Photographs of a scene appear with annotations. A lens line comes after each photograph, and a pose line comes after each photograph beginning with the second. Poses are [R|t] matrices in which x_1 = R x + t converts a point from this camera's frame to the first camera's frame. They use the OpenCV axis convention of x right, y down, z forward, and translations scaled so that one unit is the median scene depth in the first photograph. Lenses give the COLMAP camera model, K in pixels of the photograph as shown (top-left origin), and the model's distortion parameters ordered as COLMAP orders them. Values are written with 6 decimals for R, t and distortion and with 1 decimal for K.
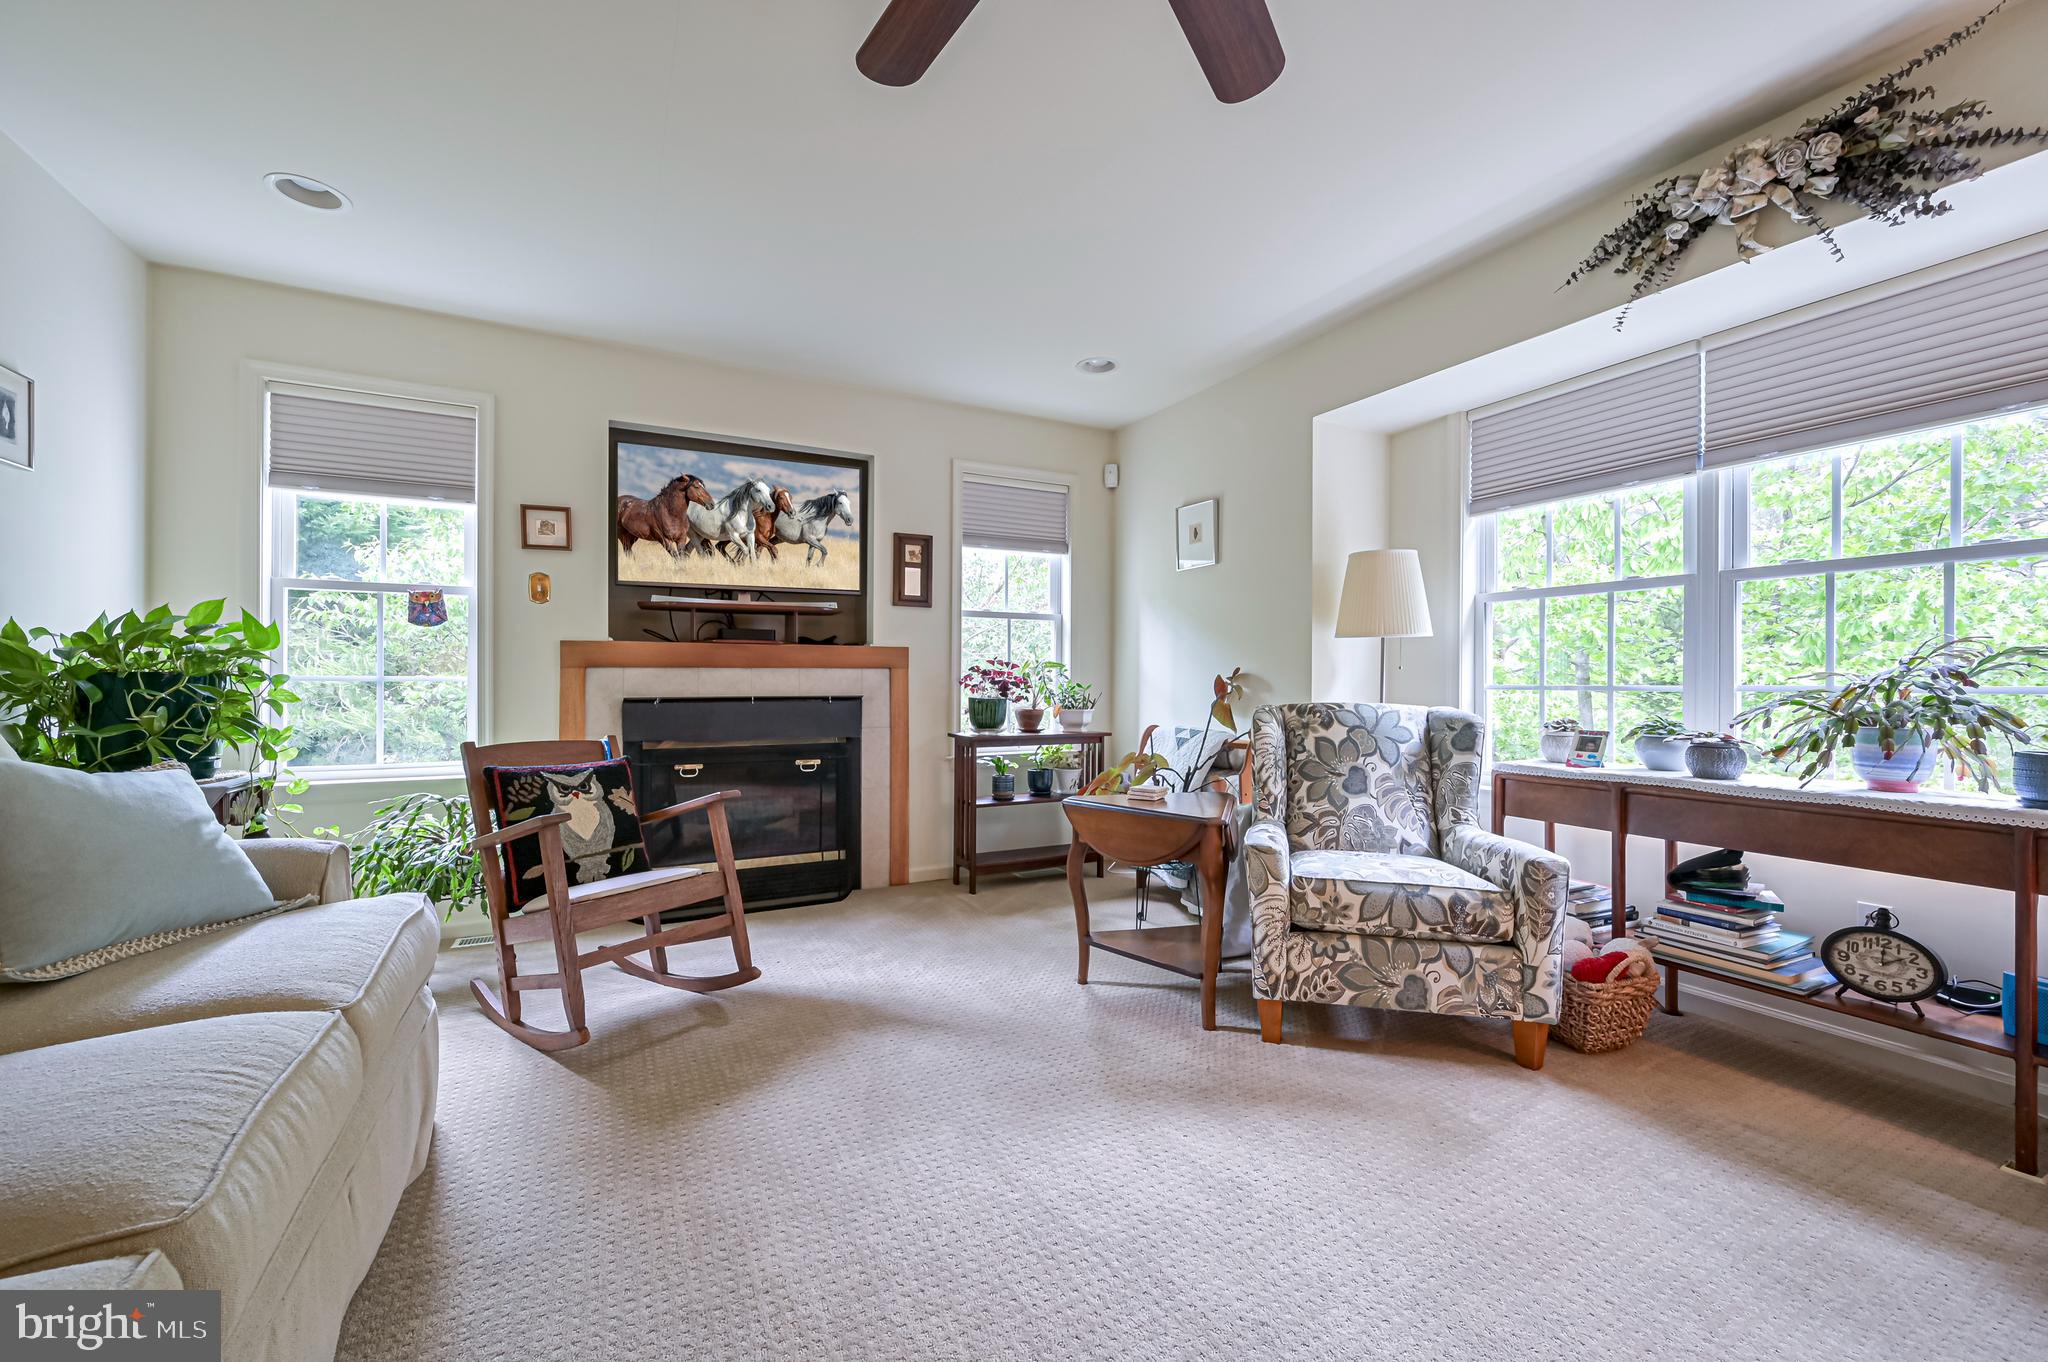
lens RADIAL K [[816.0, 0, 1024.0], [0, 816.0, 681.0], [0, 0, 1]] dist [0.000378, 0.000502]
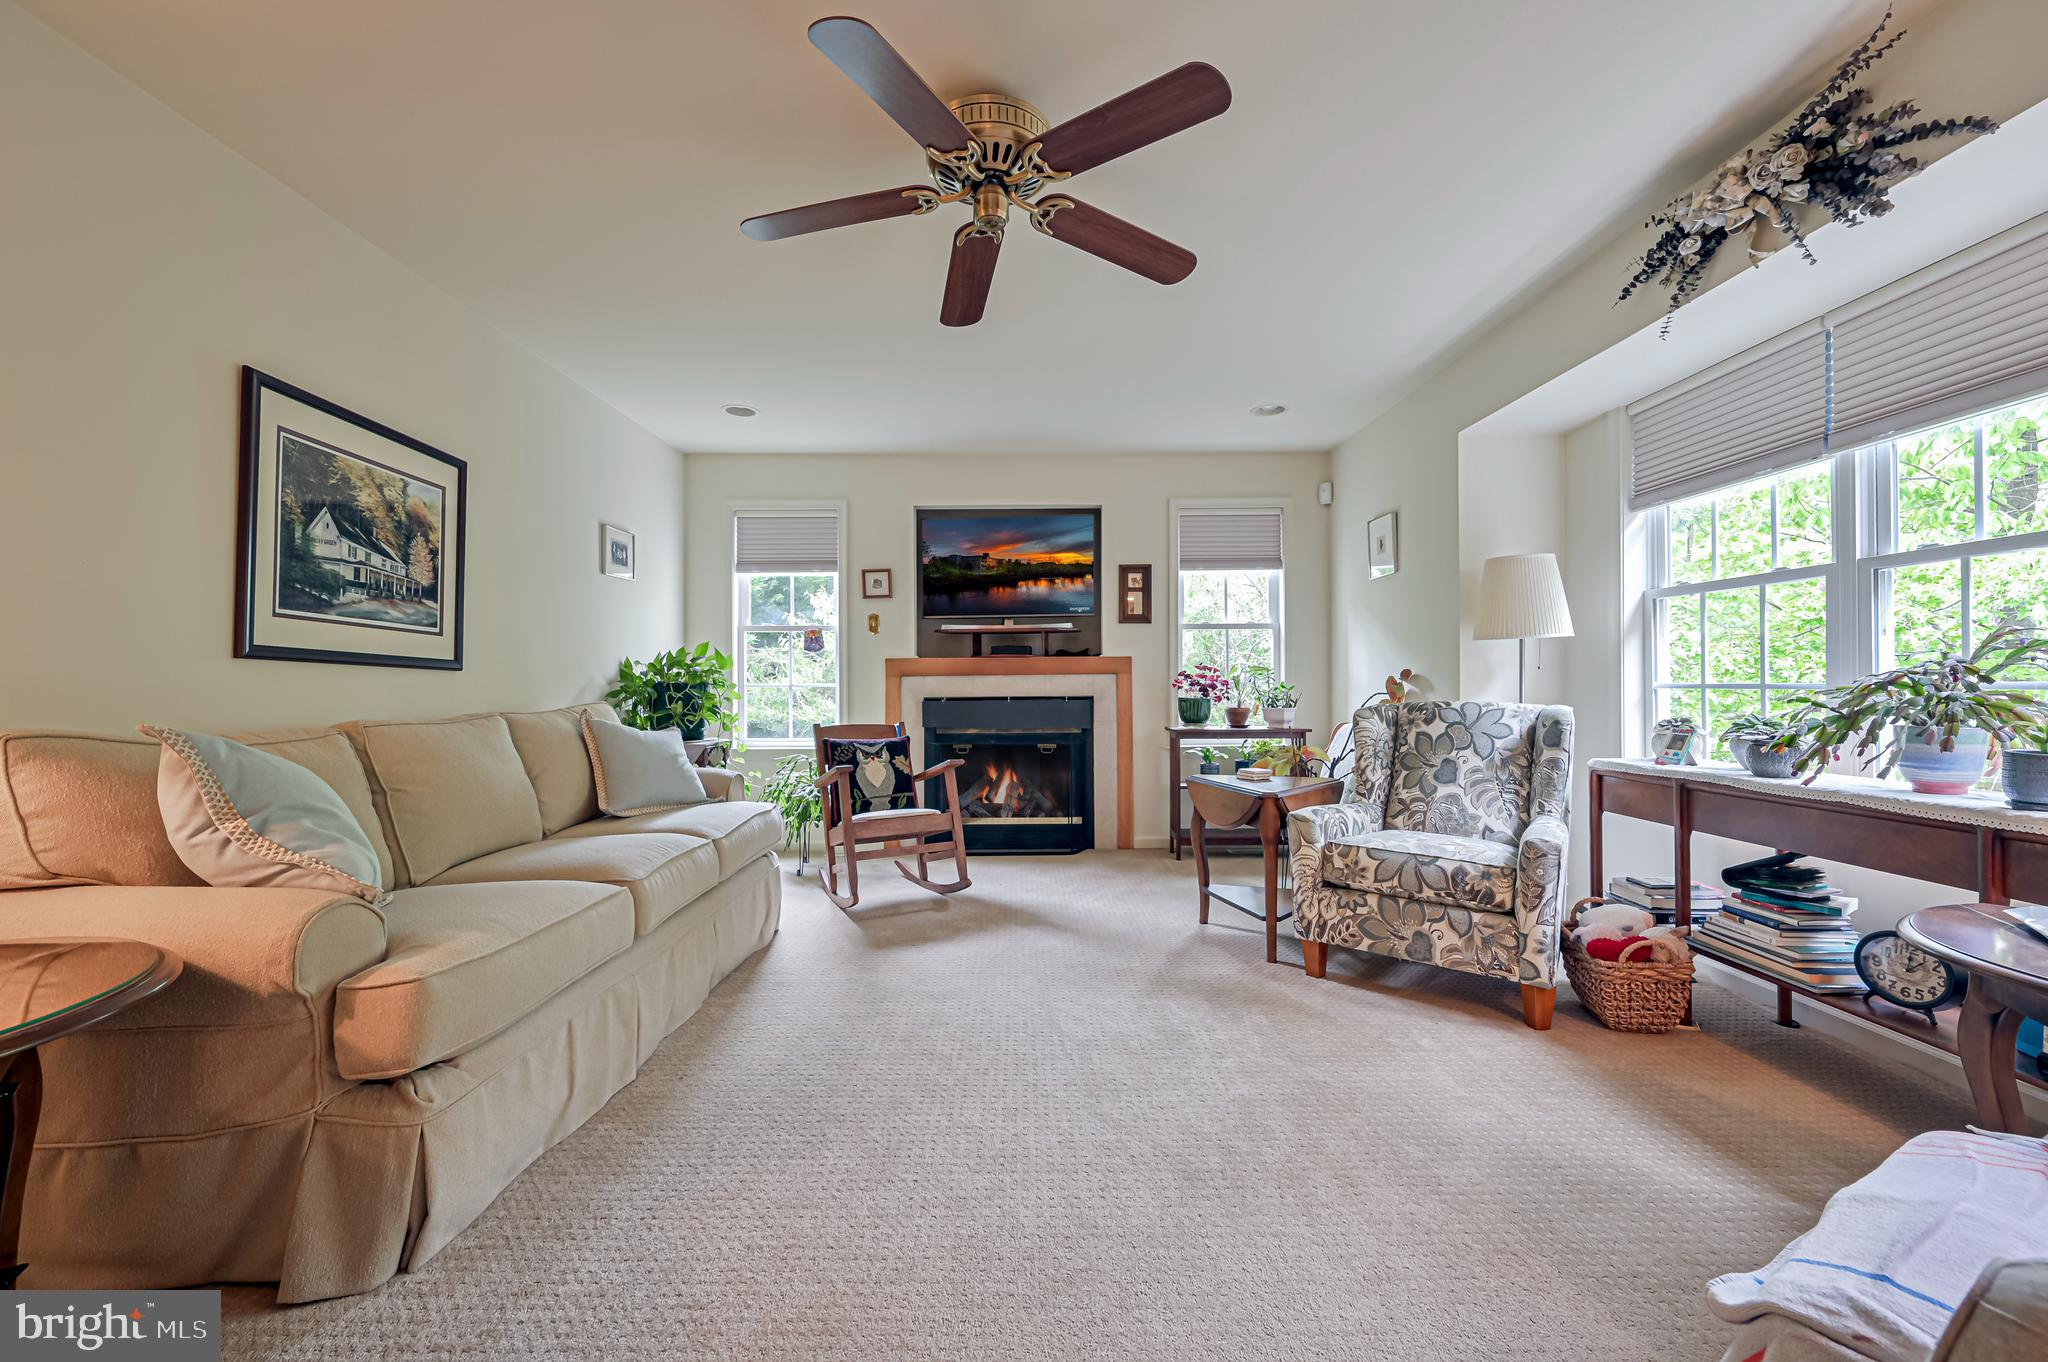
lens RADIAL K [[816.0, 0, 1024.0], [0, 816.0, 681.0], [0, 0, 1]] dist [0.000378, 0.000502]
pose [[0.887301, -0.009377, -0.461096, 0.455308], [0.007981, 0.999956, -0.004978, 0.000647], [0.461122, 0.000736, 0.887336, -0.271154]]
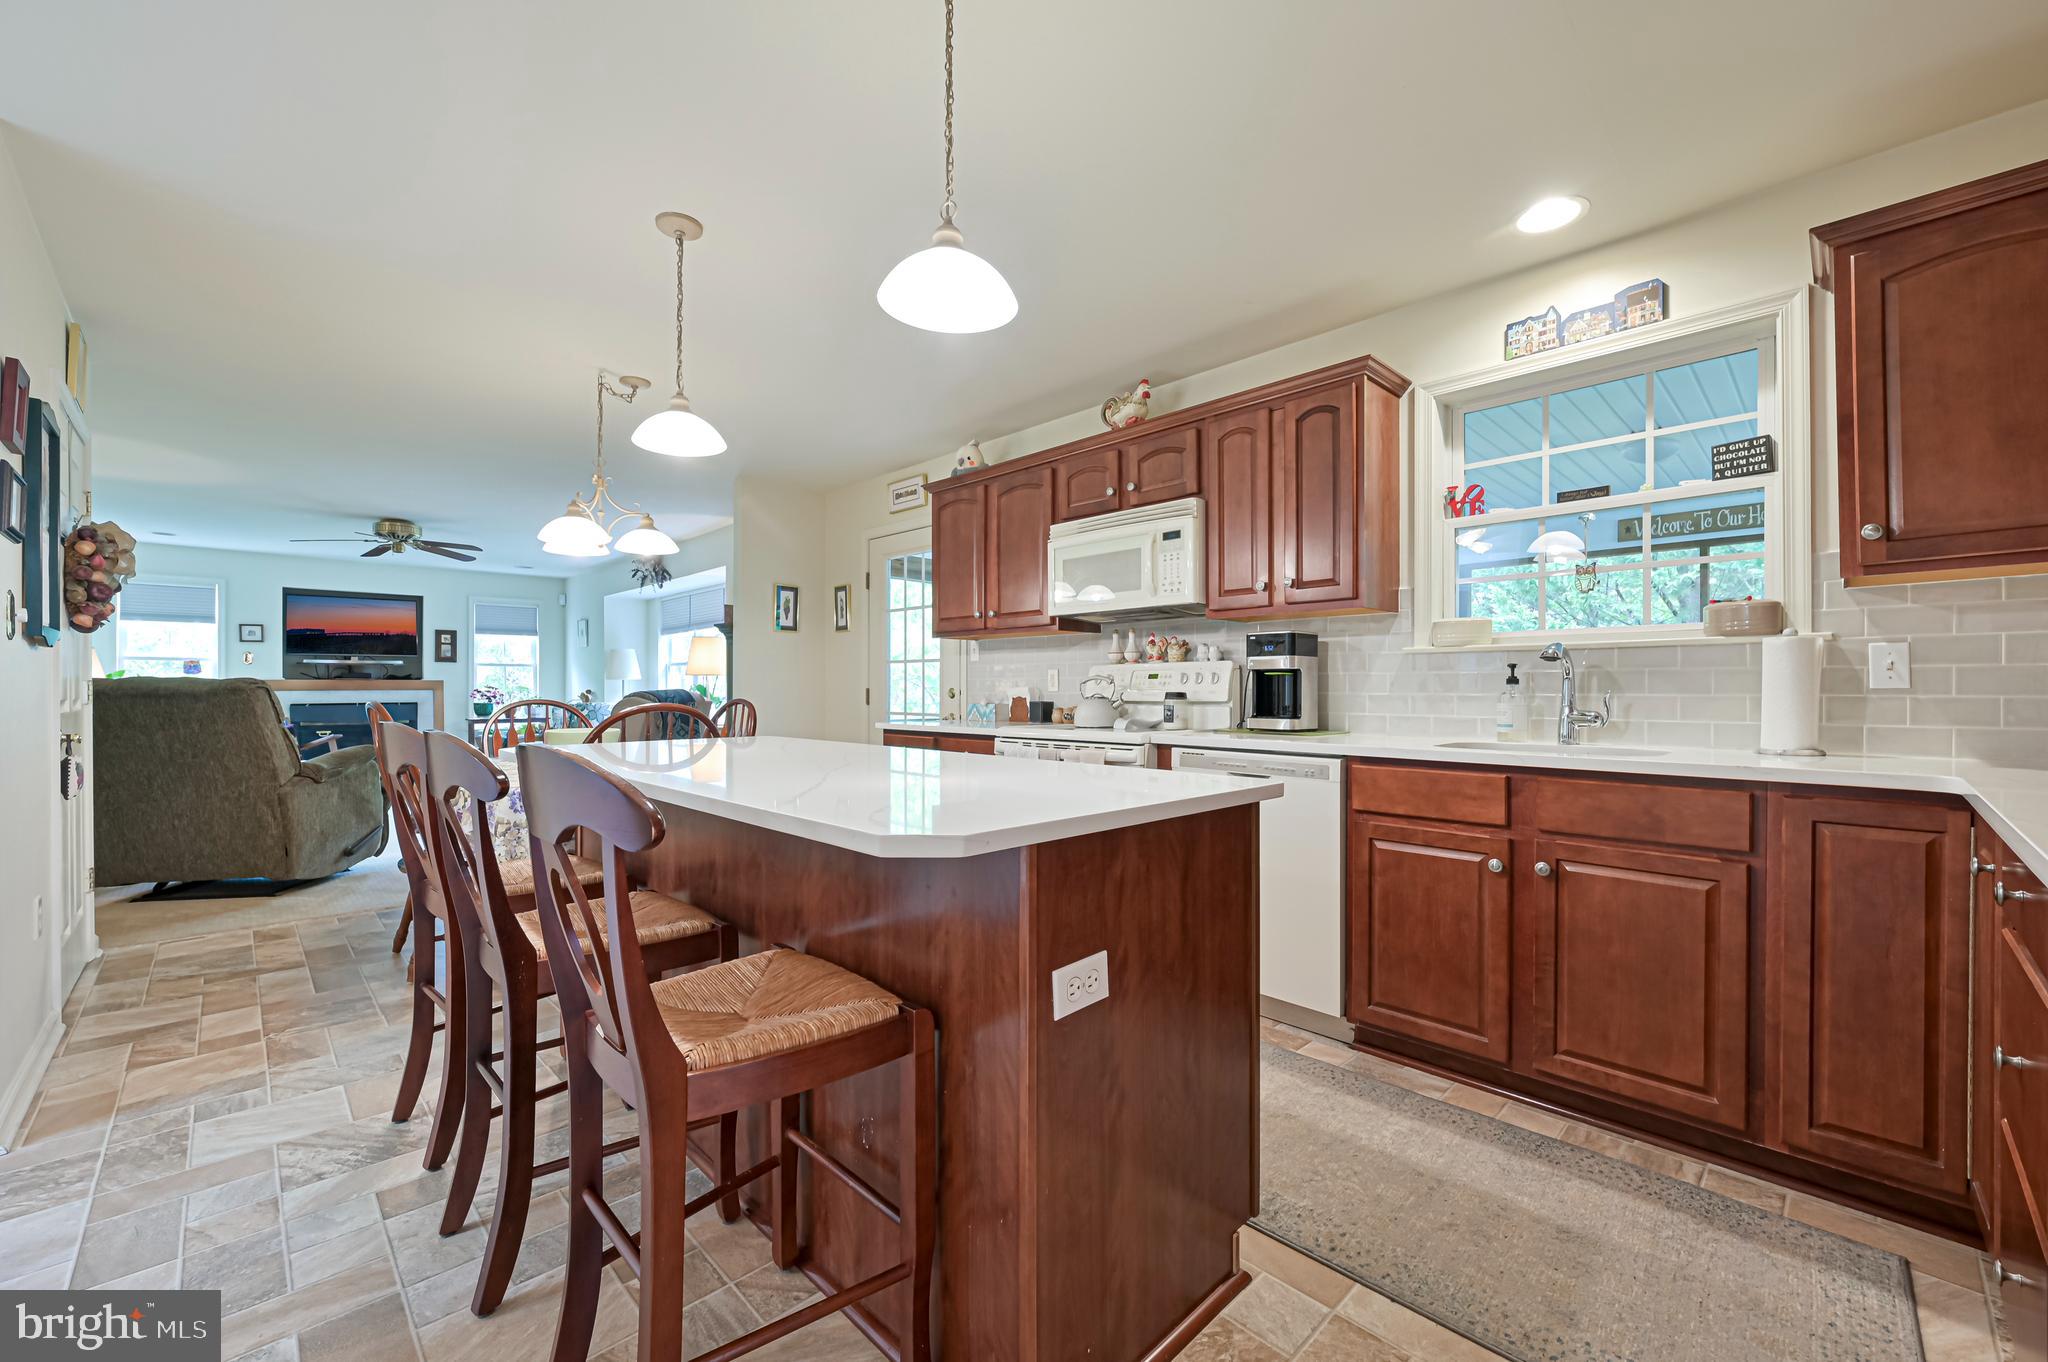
lens RADIAL K [[816.0, 0, 1024.0], [0, 816.0, 681.0], [0, 0, 1]] dist [0.000378, 0.000502]
pose [[0.957159, -0.002473, 0.289554, 1.193840], [0.003556, 0.999989, -0.003216, -0.043423], [-0.289543, 0.004108, 0.957156, -2.613688]]
